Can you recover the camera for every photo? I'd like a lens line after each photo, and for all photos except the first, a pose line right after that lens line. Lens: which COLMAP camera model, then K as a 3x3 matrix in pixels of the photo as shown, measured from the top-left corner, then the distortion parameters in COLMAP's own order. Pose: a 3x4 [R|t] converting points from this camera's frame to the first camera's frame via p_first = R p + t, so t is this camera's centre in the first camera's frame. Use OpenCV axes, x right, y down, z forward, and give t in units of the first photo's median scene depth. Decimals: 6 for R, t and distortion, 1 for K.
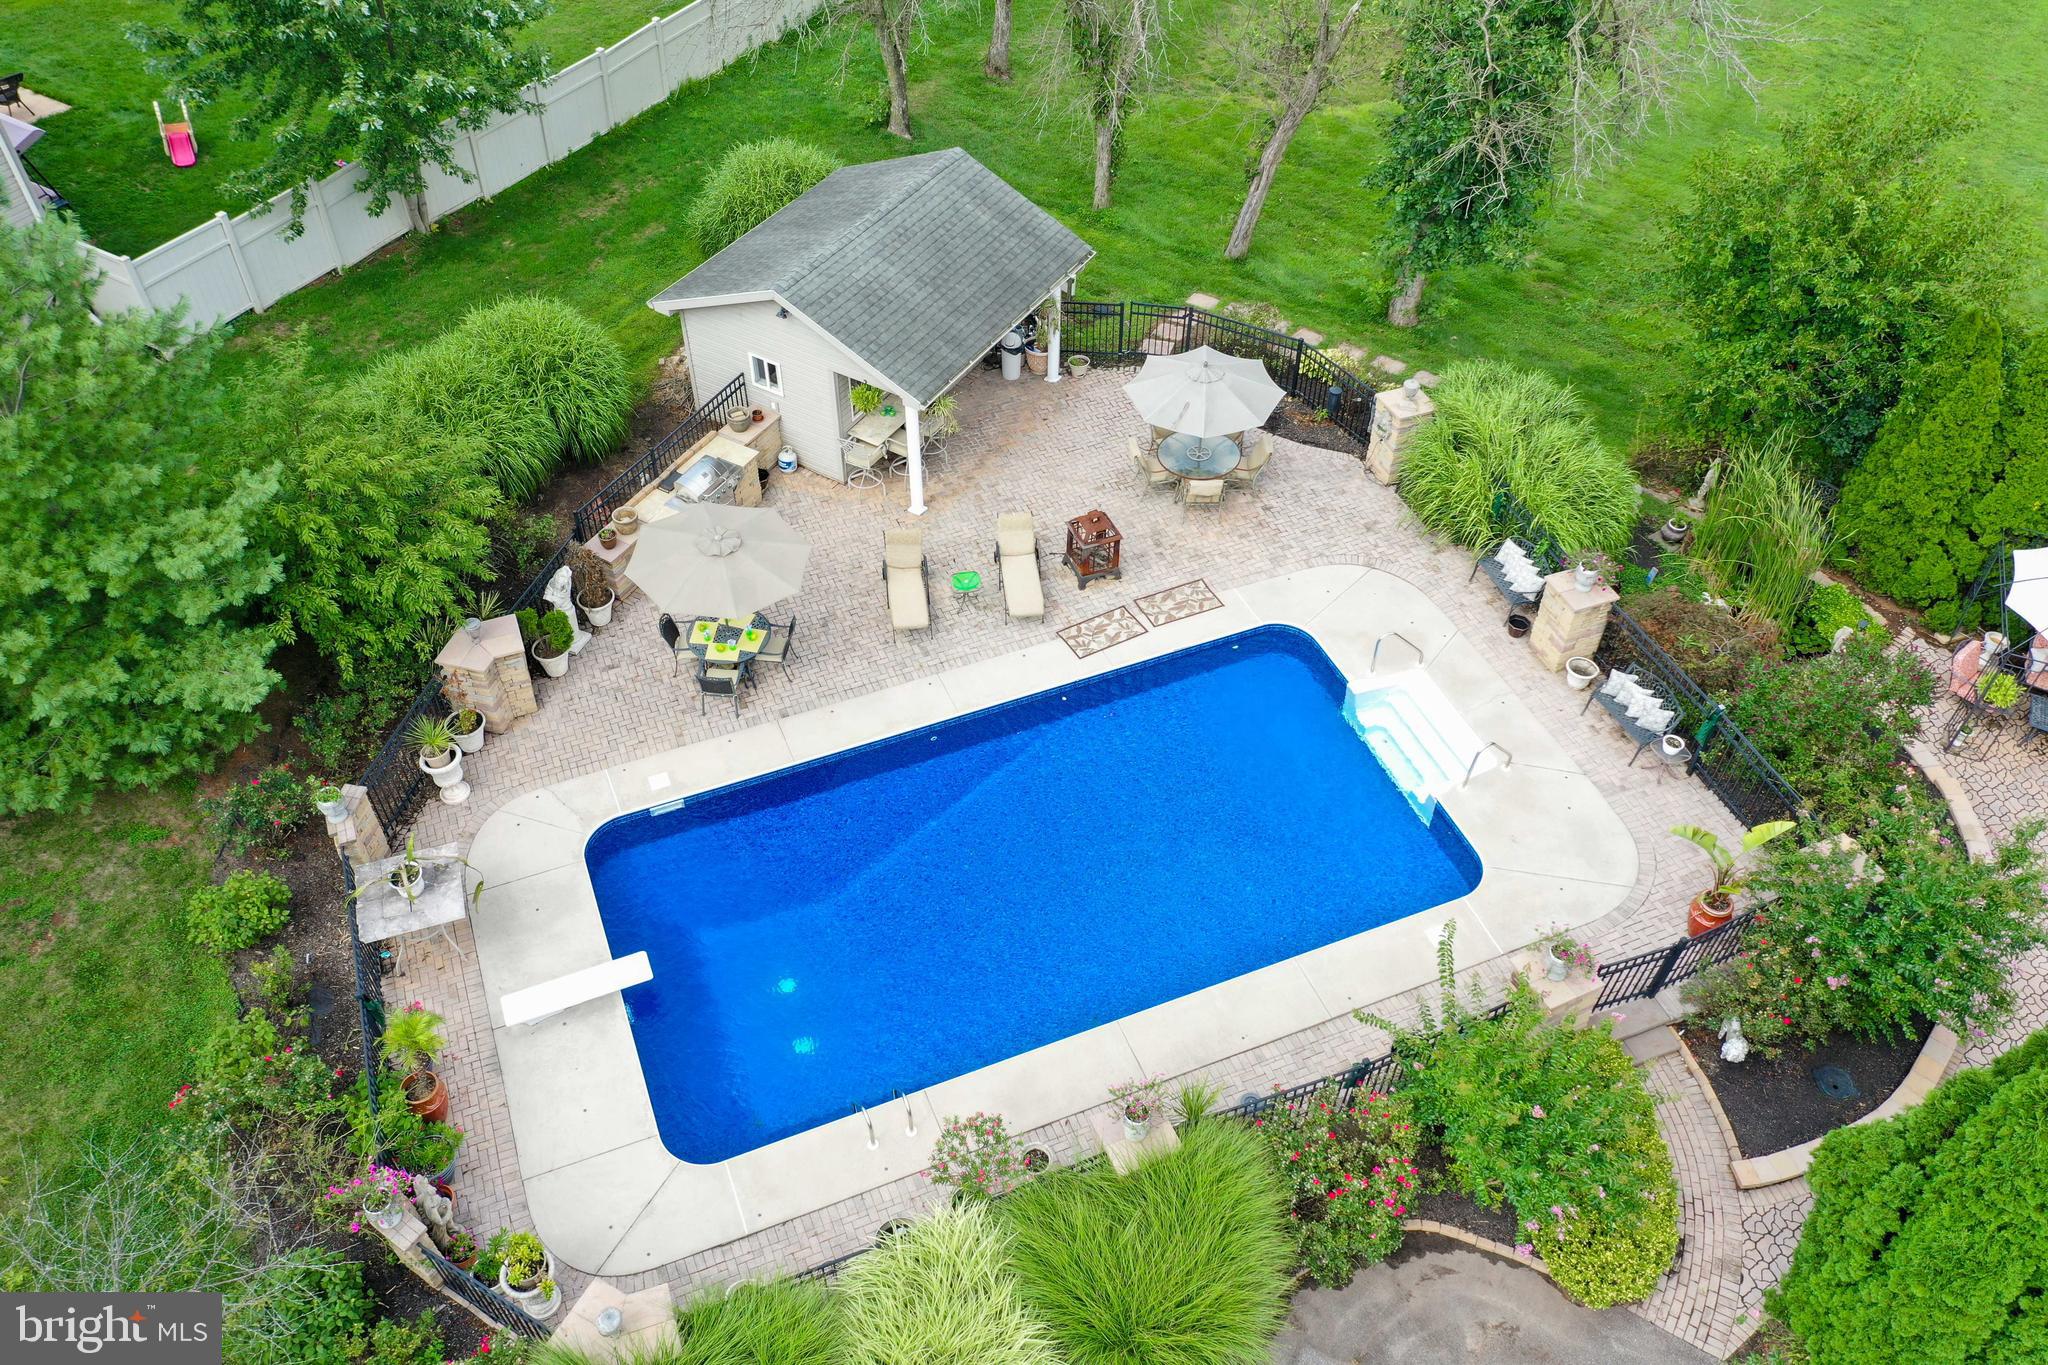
lens RADIAL K [[1596.1, 0, 1024.0], [0, 1596.1, 682.5], [0, 0, 1]] dist [0.003725, -0.000318]
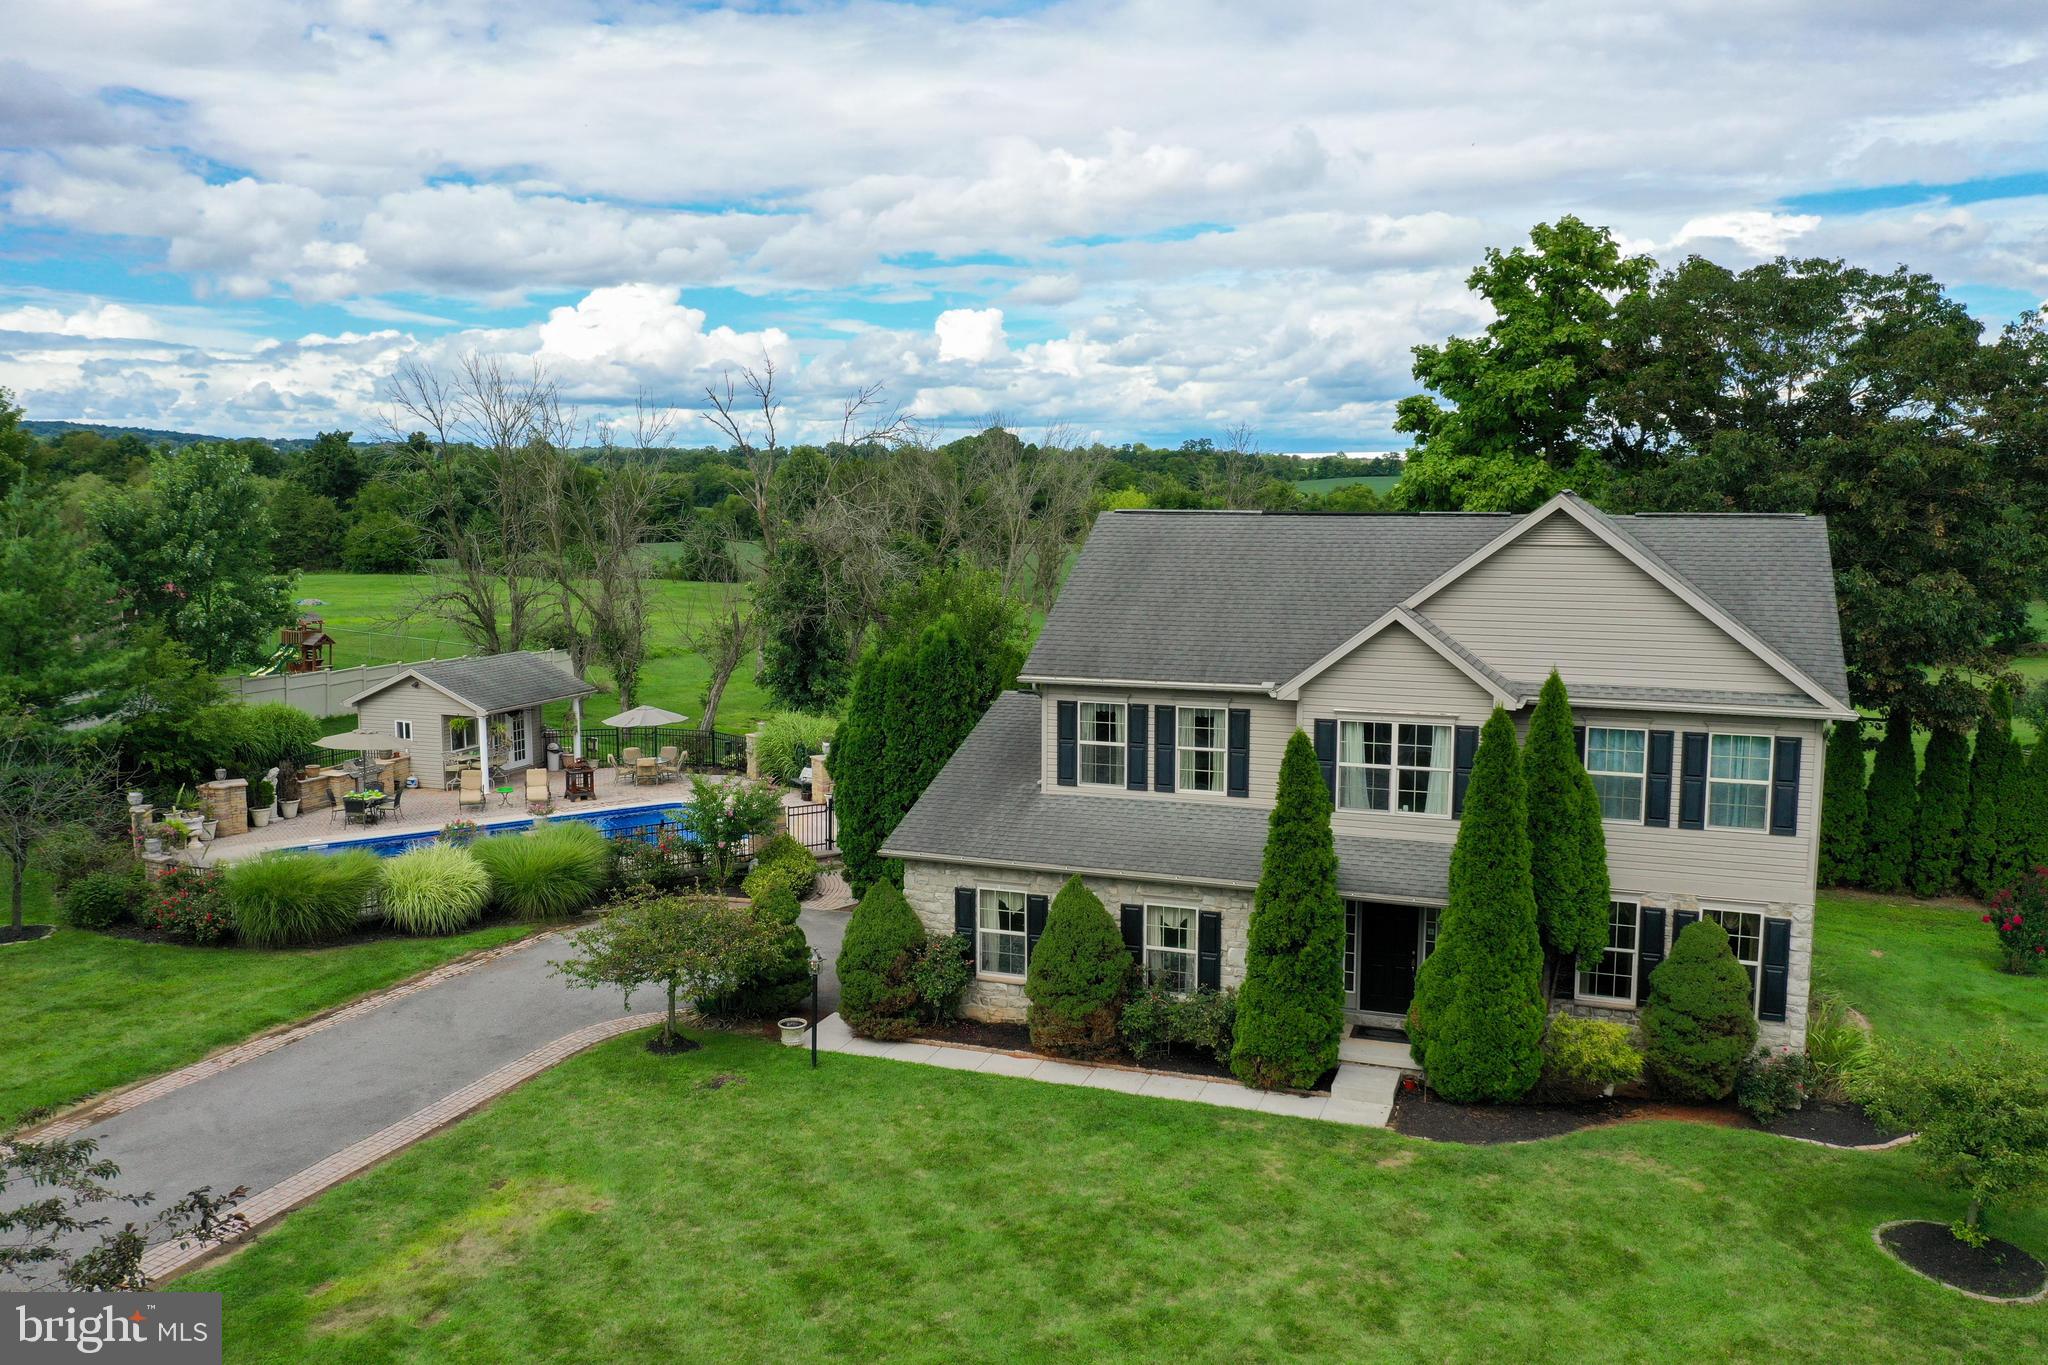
lens RADIAL K [[1596.1, 0, 1024.0], [0, 1596.1, 682.5], [0, 0, 1]] dist [0.003725, -0.000318]
pose [[0.983318, -0.023206, 0.180406, 0.213367], [0.132283, 0.771988, -0.621720, 1.021758], [-0.124844, 0.635213, 0.762180, -0.535255]]
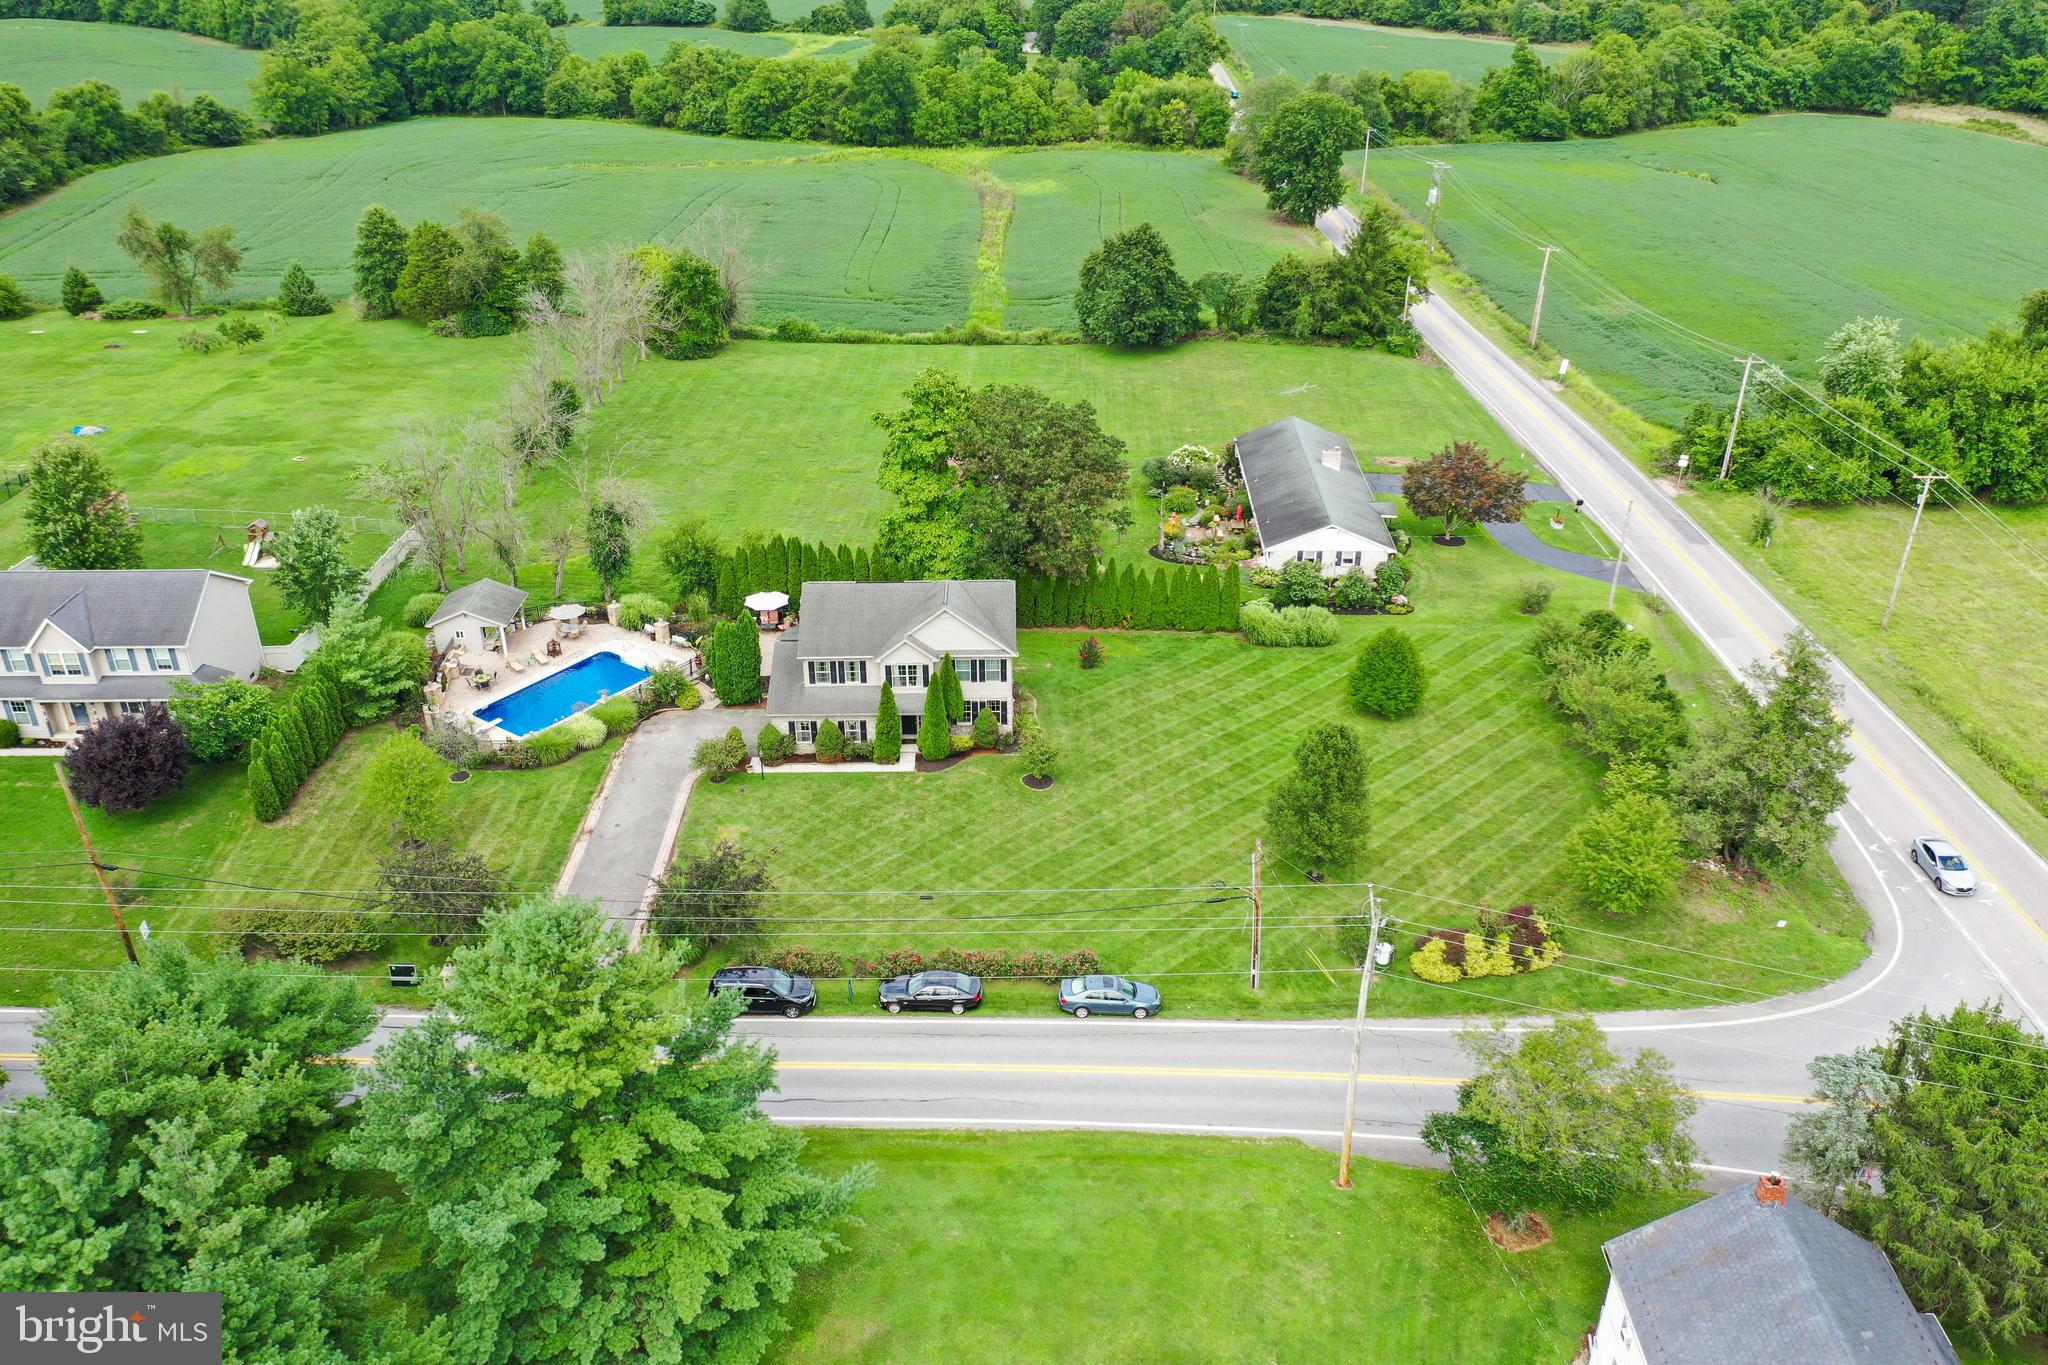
lens RADIAL K [[1596.1, 0, 1024.0], [0, 1596.1, 682.5], [0, 0, 1]] dist [0.003725, -0.000318]
pose [[0.850897, -0.249165, 0.462484, -0.876962], [0.384358, 0.895407, -0.224755, 1.427841], [-0.358110, 0.369003, 0.857668, -3.061549]]
